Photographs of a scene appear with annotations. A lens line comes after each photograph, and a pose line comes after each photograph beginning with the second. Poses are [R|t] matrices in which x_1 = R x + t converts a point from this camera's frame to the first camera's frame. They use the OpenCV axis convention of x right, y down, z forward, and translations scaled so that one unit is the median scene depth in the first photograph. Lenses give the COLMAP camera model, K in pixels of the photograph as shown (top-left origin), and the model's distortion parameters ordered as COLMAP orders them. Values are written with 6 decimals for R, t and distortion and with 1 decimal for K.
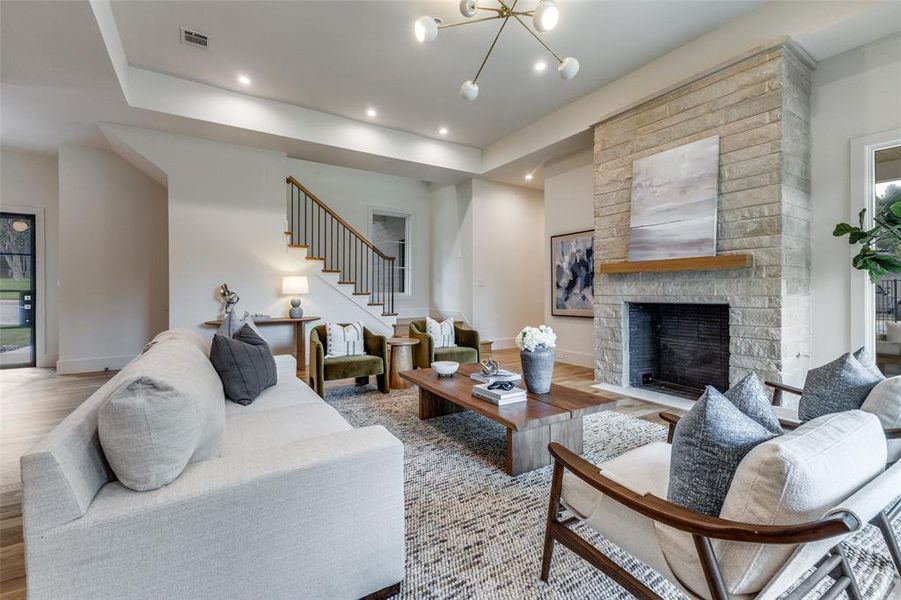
lens RADIAL K [[391.2, 0, 452.3], [0, 391.2, 291.6], [0, 0, 1]] dist [0.010407, -0.001532]
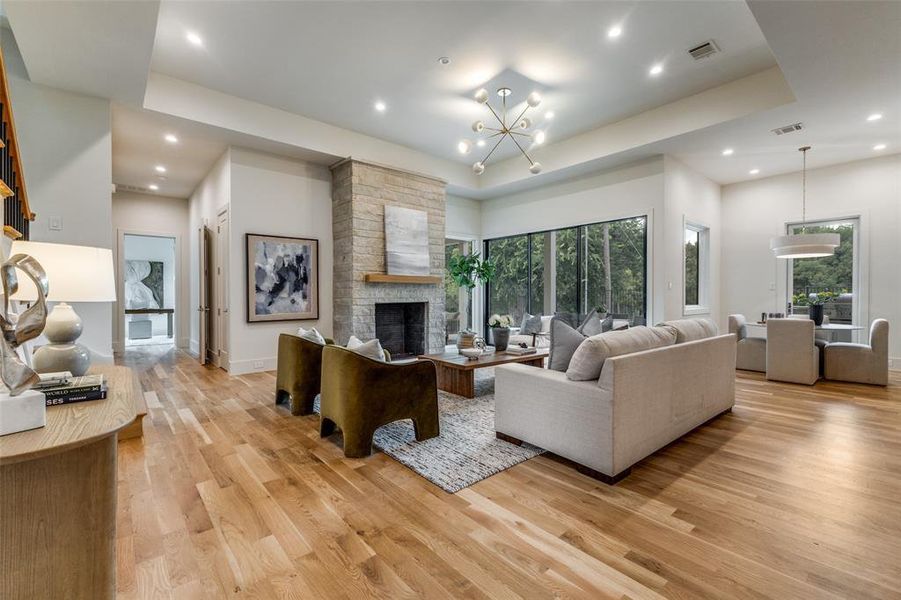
lens RADIAL K [[391.2, 0, 456.4], [0, 391.2, 299.6], [0, 0, 1]] dist [0.010407, -0.001532]
pose [[-0.152870, -0.010187, 0.988194, -0.911578], [0.001145, 0.999944, 0.010486, 0.000349], [-0.988246, 0.002735, -0.152850, 0.874855]]
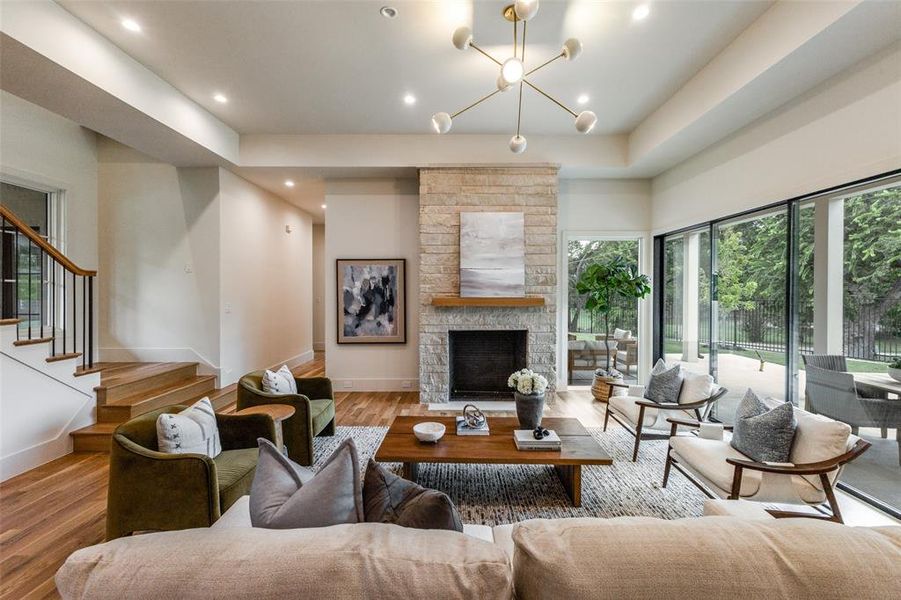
lens RADIAL K [[391.2, 0, 455.5], [0, 391.2, 297.1], [0, 0, 1]] dist [0.010407, -0.001532]
pose [[0.536950, -0.010462, 0.843549, -0.502813], [-0.001967, 0.999905, 0.013654, -0.083427], [-0.843612, -0.008990, 0.536878, 0.338093]]
